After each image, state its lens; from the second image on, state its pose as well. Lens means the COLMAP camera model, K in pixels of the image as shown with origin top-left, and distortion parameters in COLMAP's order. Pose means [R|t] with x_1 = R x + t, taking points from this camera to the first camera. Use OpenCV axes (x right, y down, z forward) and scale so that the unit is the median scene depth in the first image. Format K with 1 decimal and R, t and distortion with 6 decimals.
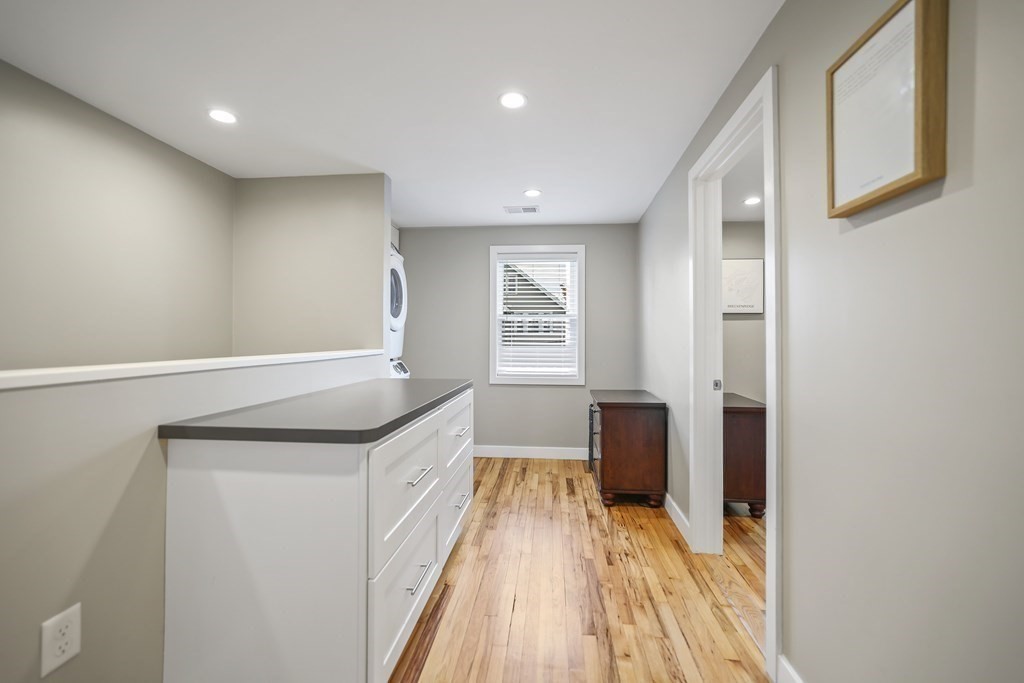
lens RADIAL K [[434.5, 0, 512.2], [0, 434.5, 336.4], [0, 0, 1]] dist [-0.000273, 0.000789]
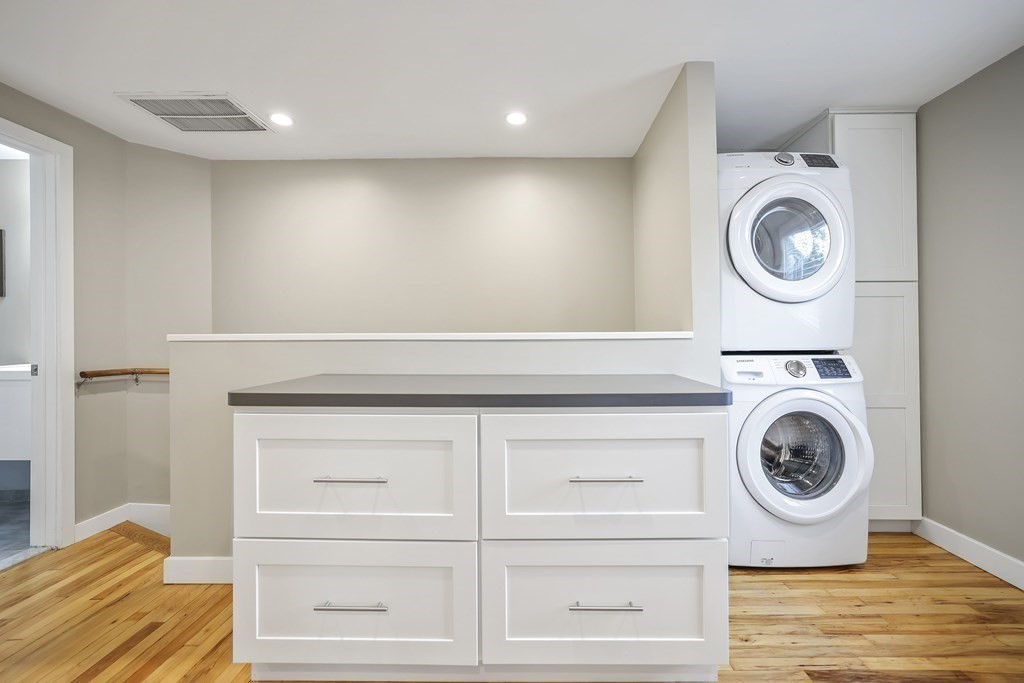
lens RADIAL K [[448.9, 0, 533.8], [0, 448.9, 329.7], [0, 0, 1]] dist [0.000920, 0.000500]
pose [[0.095804, -0.006134, -0.995381, 0.333999], [0.010012, 0.999936, -0.005199, 0.026406], [0.995350, -0.009468, 0.095860, 0.656058]]
